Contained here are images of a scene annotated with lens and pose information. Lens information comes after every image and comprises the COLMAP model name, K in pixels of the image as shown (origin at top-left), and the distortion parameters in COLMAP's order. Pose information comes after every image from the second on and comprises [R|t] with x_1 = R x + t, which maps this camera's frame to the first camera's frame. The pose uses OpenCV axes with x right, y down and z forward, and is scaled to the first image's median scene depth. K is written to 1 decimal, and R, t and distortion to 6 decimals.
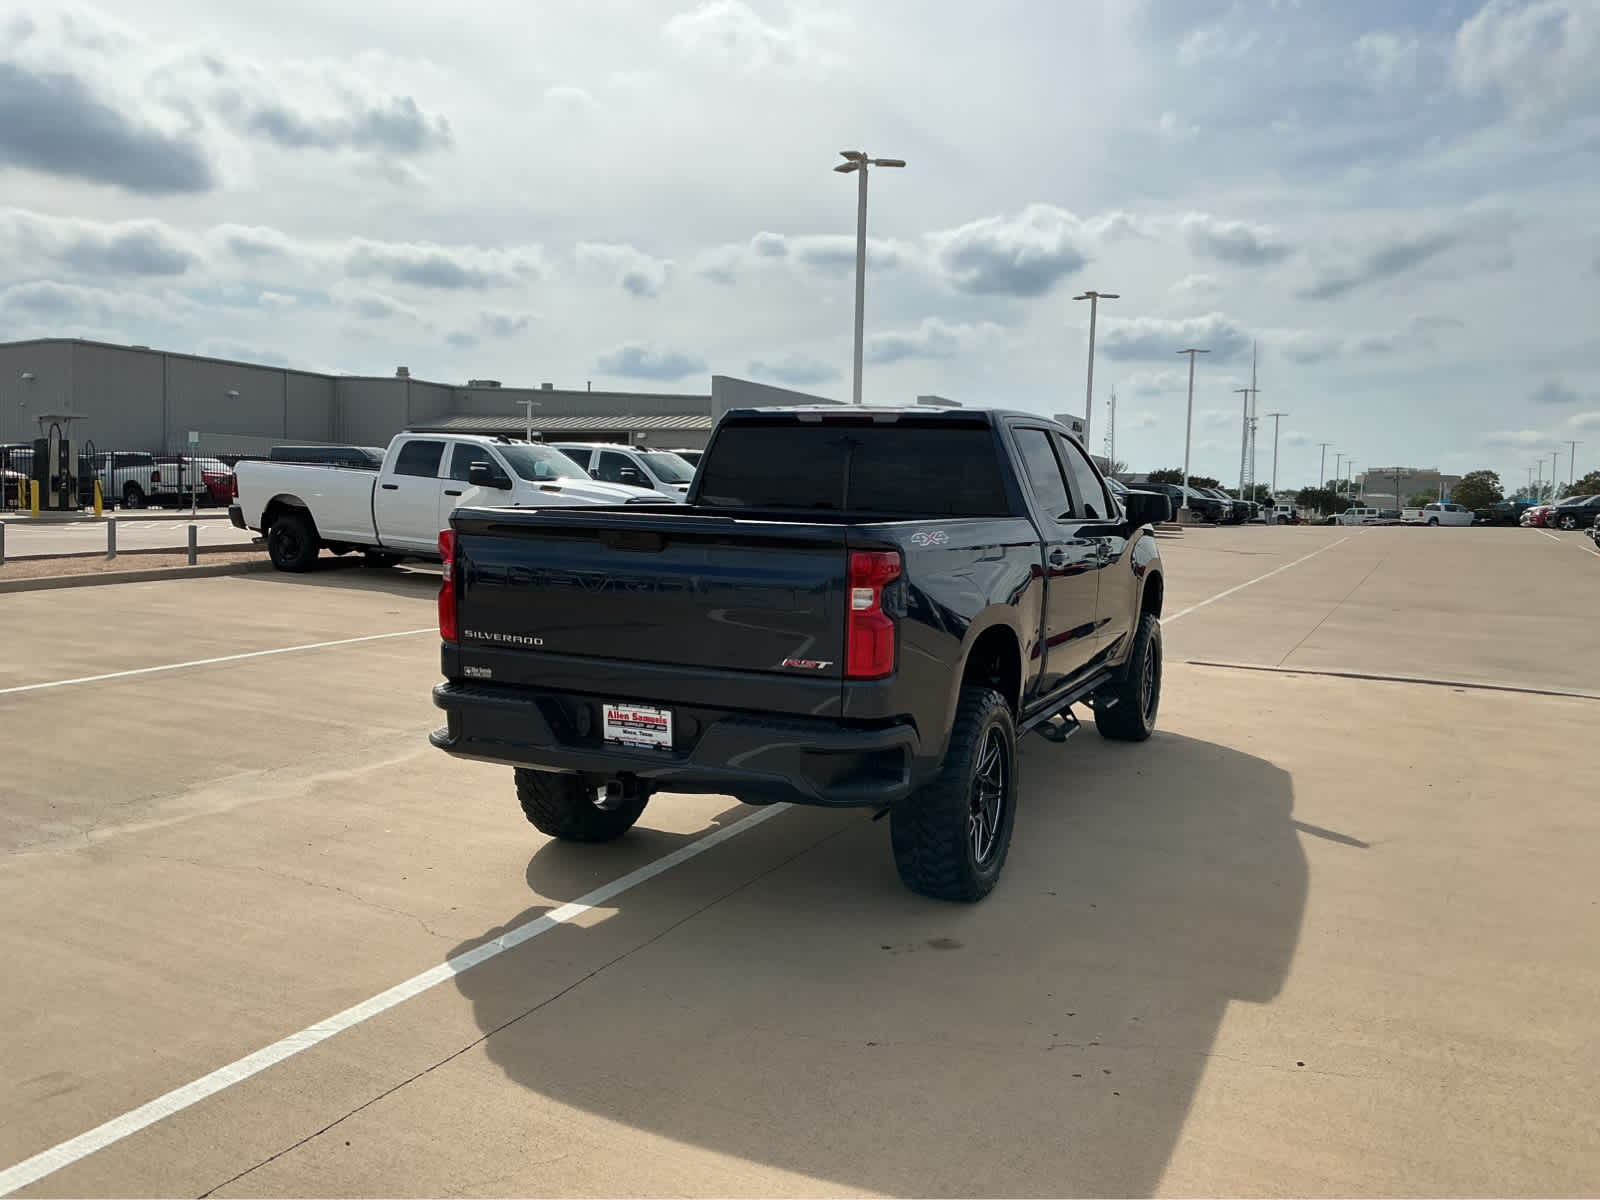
lens RADIAL K [[1319.7, 0, 791.1], [0, 1319.7, 598.9], [0, 0, 1]] dist [0.117221, -0.218212]
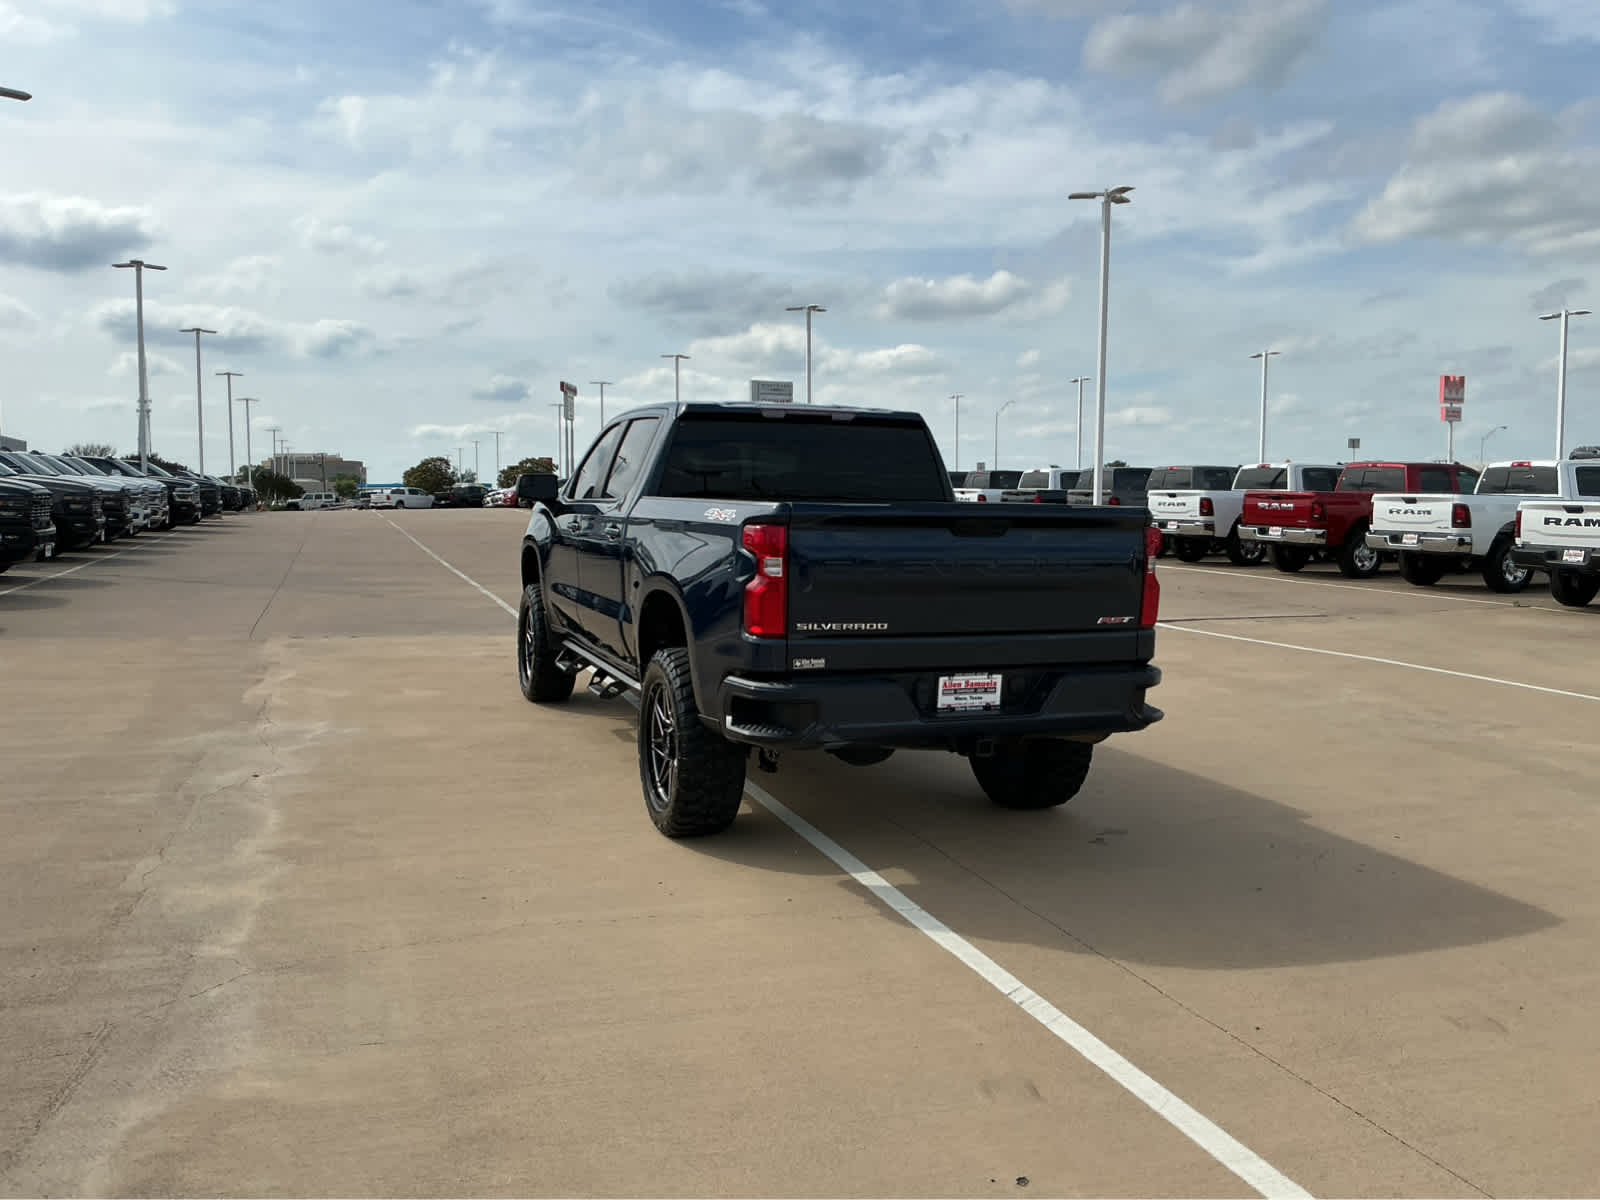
lens RADIAL K [[1319.7, 0, 791.1], [0, 1319.7, 598.9], [0, 0, 1]] dist [0.117221, -0.218212]
pose [[0.709442, -0.074366, 0.700829, -0.693656], [0.066704, 0.997038, 0.038273, -0.024837], [-0.701600, 0.019596, 0.712302, 0.207911]]
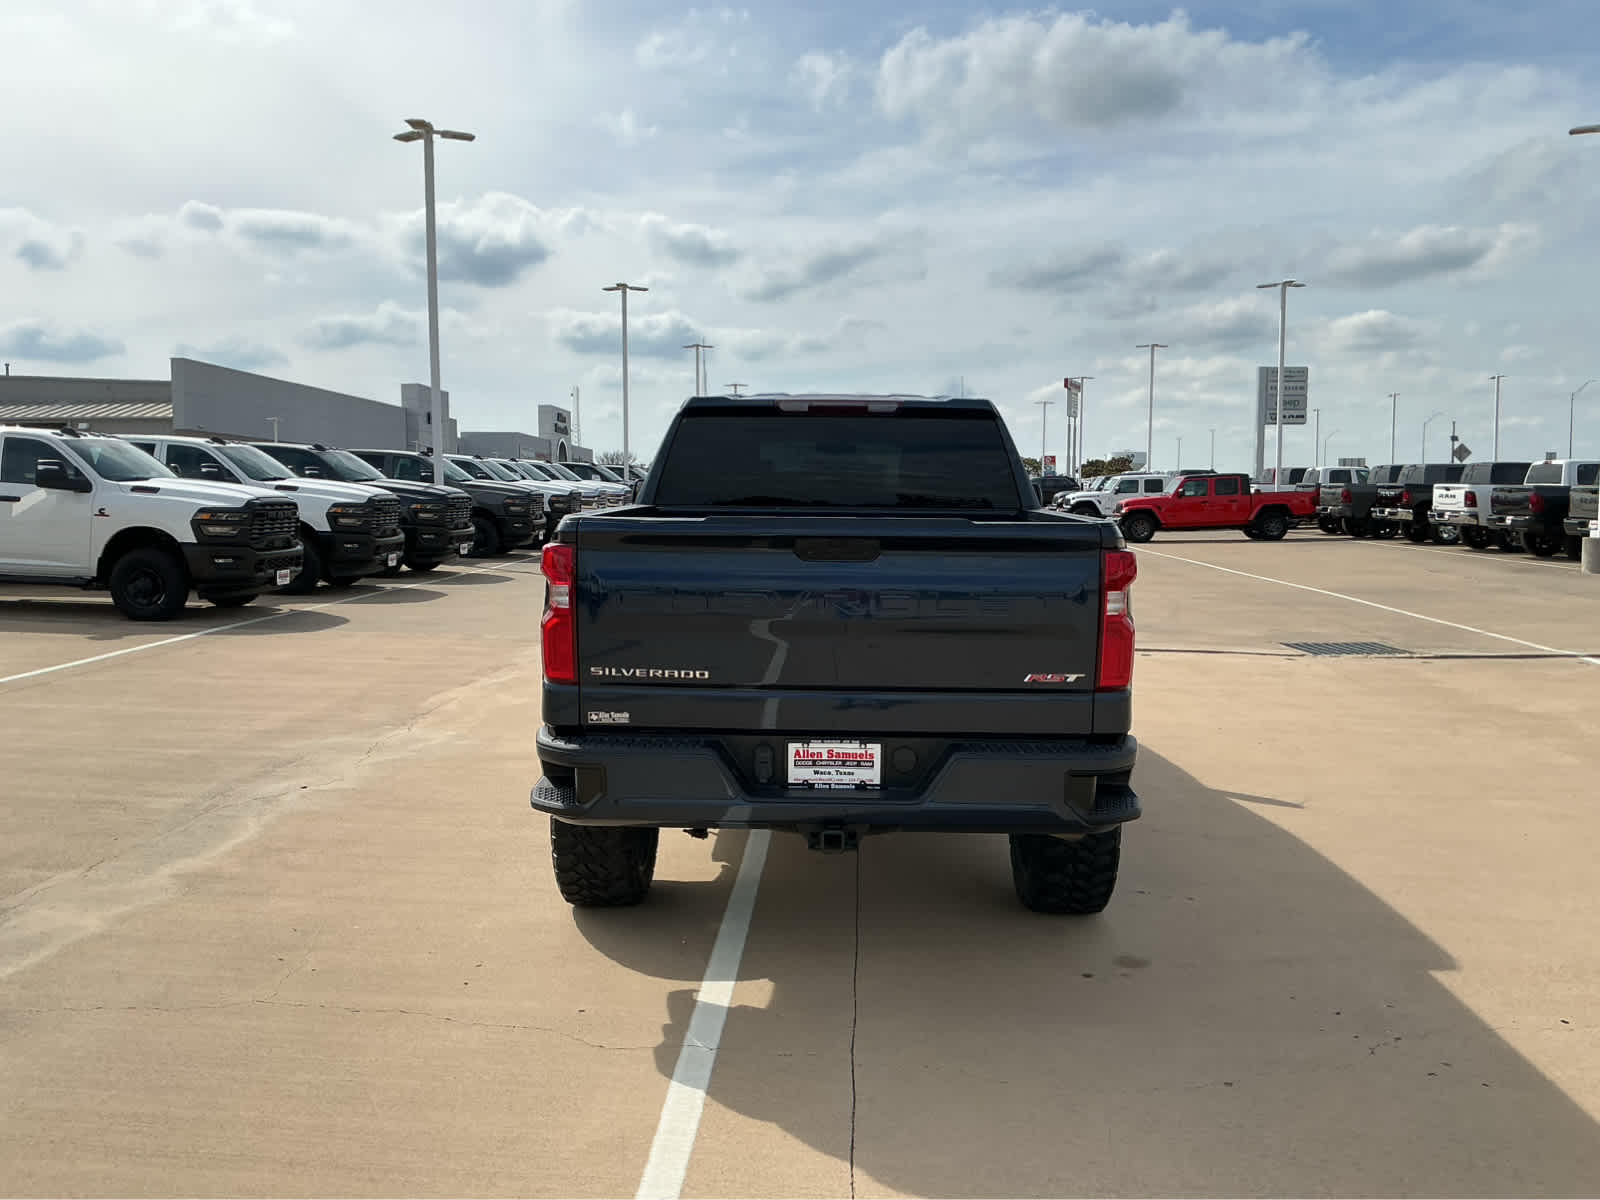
lens RADIAL K [[1319.7, 0, 791.1], [0, 1319.7, 598.9], [0, 0, 1]] dist [0.117221, -0.218212]
pose [[0.921947, -0.053413, 0.383615, -0.320313], [0.050898, 0.998564, 0.016713, -0.018568], [-0.383957, 0.004116, 0.923342, 0.149828]]
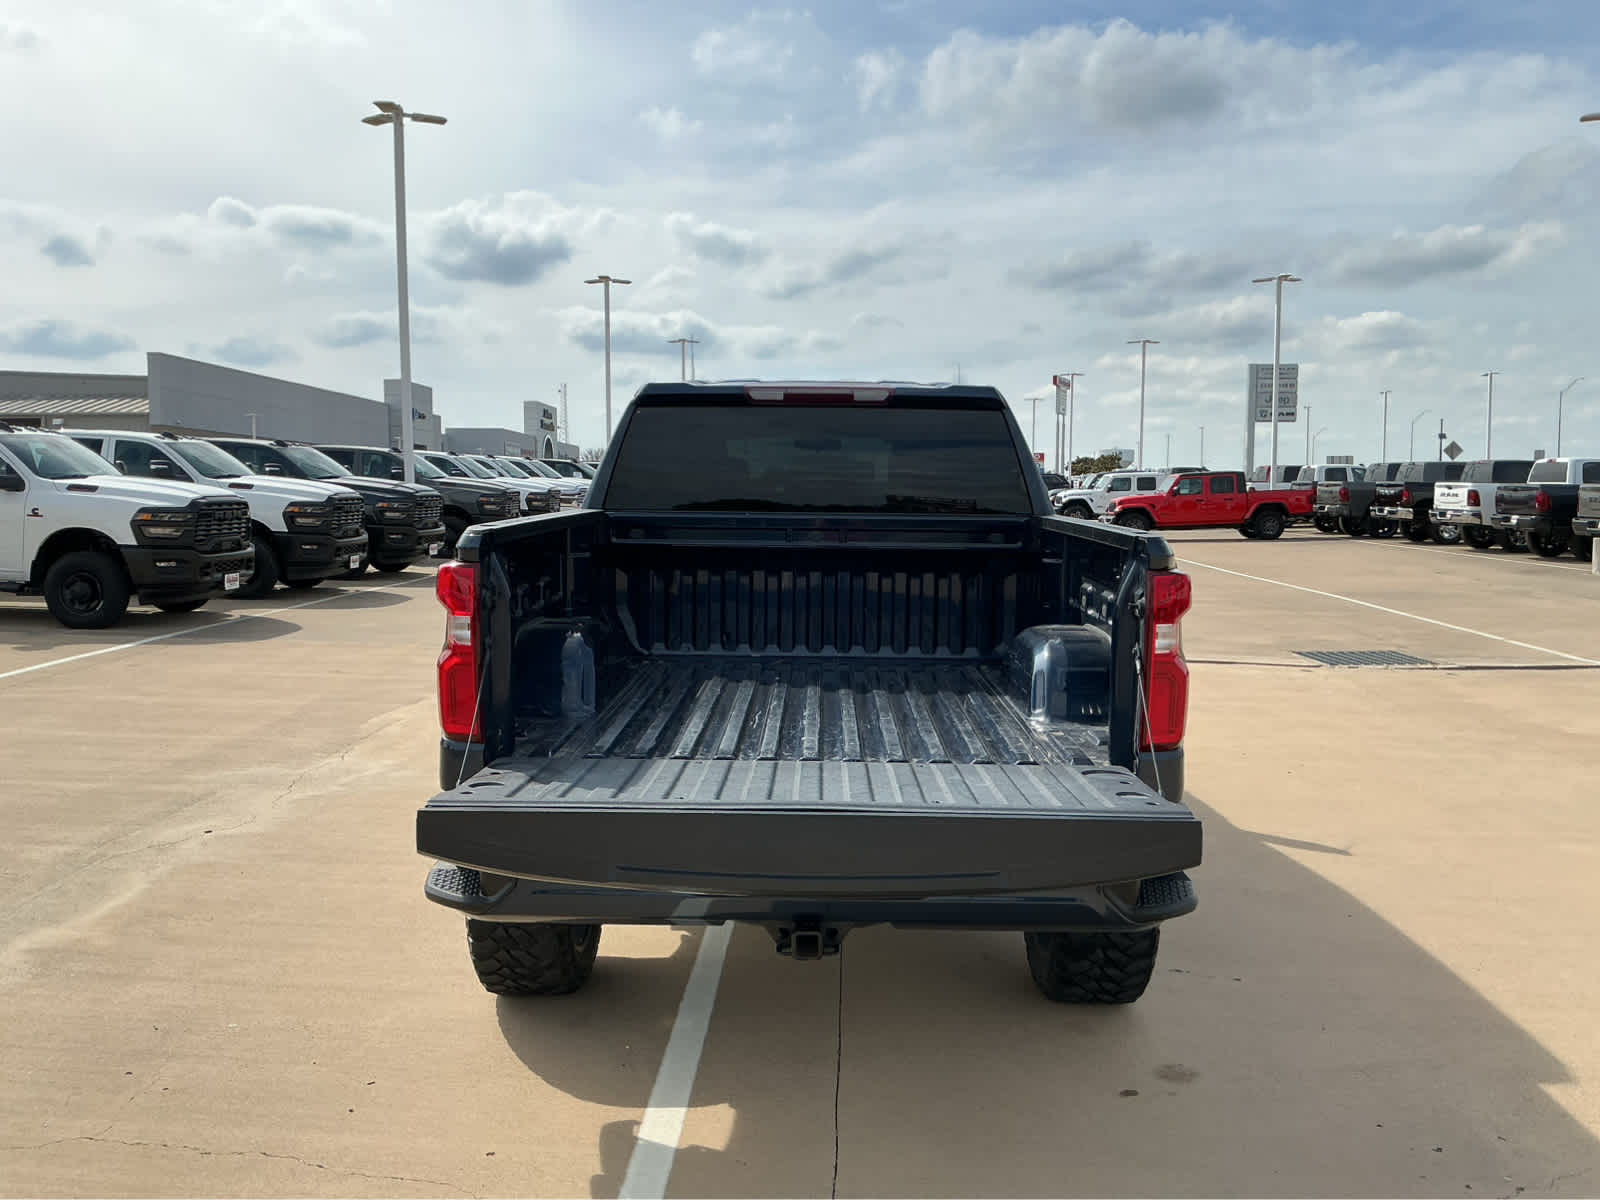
lens RADIAL K [[1319.7, 0, 791.1], [0, 1319.7, 598.9], [0, 0, 1]] dist [0.117221, -0.218212]
pose [[0.918606, -0.054136, 0.391449, -0.264340], [0.050601, 0.998532, 0.019347, -0.028987], [-0.391922, 0.002035, 0.919996, 0.260620]]
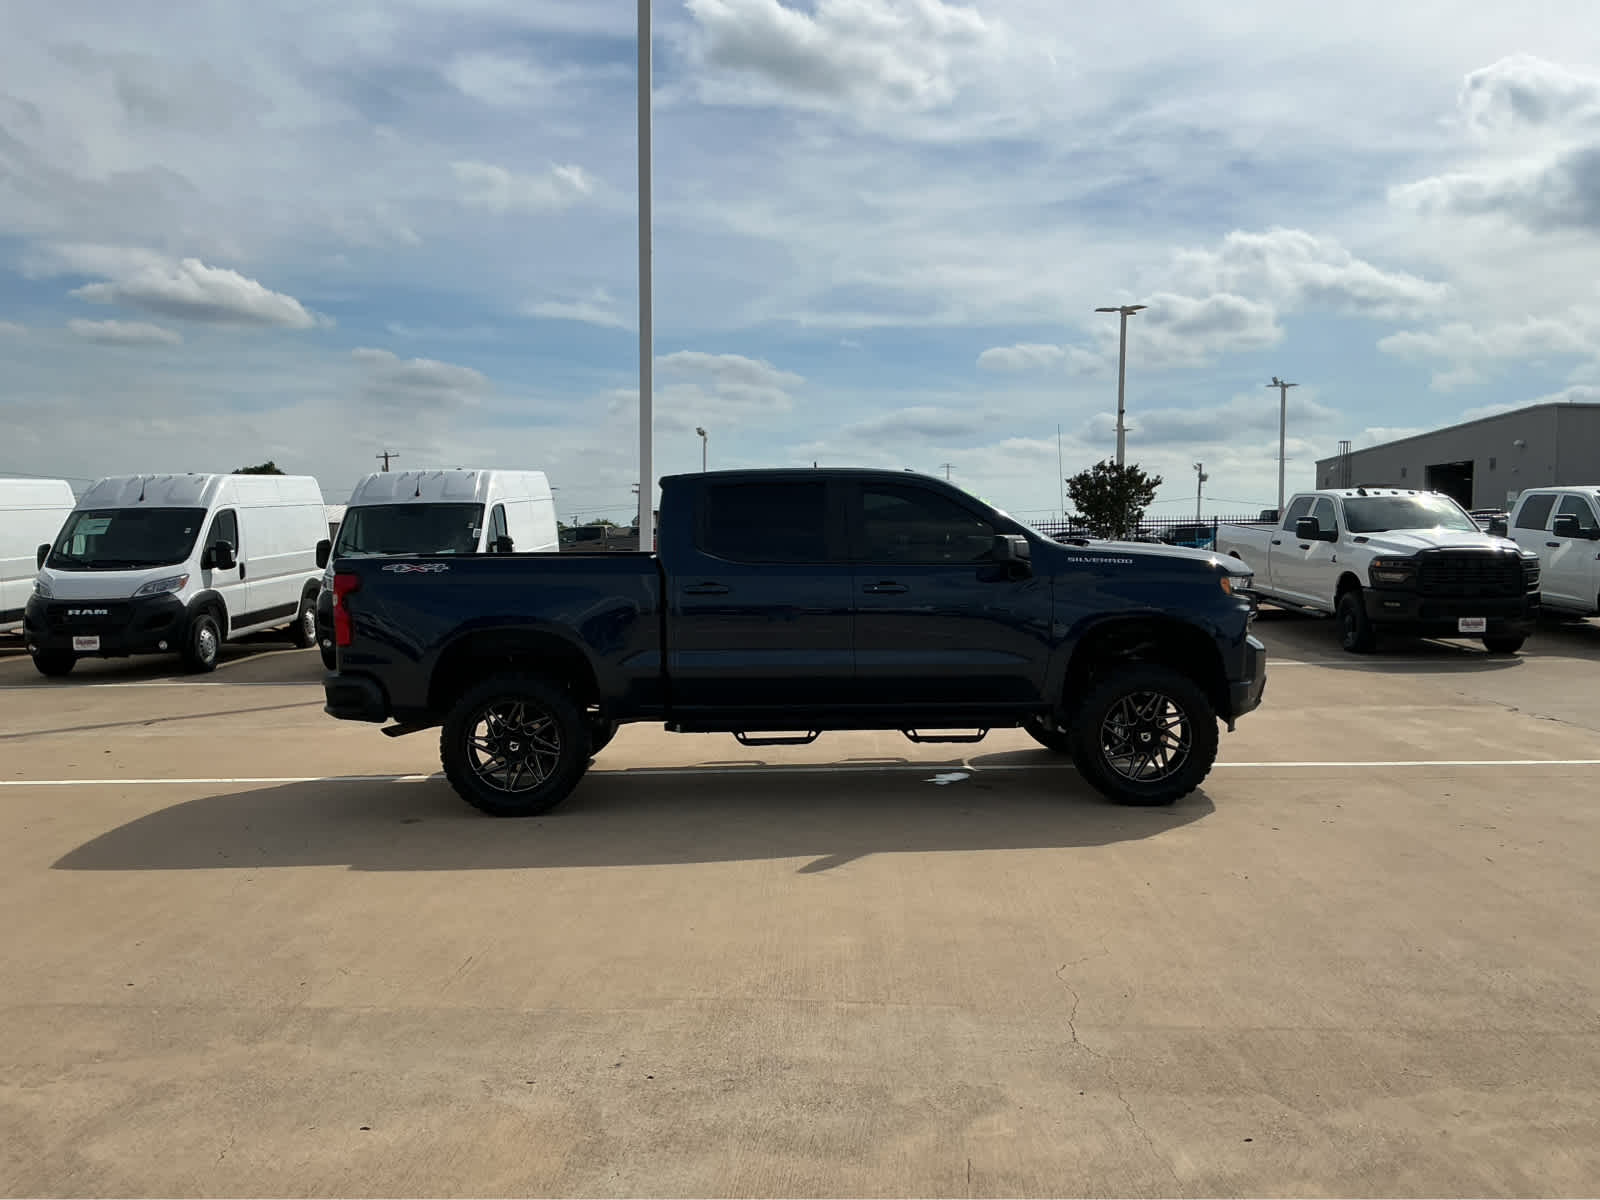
lens RADIAL K [[1311.3, 0, 826.4], [0, 1311.3, 599.3], [0, 0, 1]] dist [0.123898, -0.244913]
pose [[0.424561, 0.017814, -0.905224, 1.293362], [-0.062027, 0.998030, -0.009451, -0.014487], [0.903272, 0.060161, 0.424830, 0.552936]]
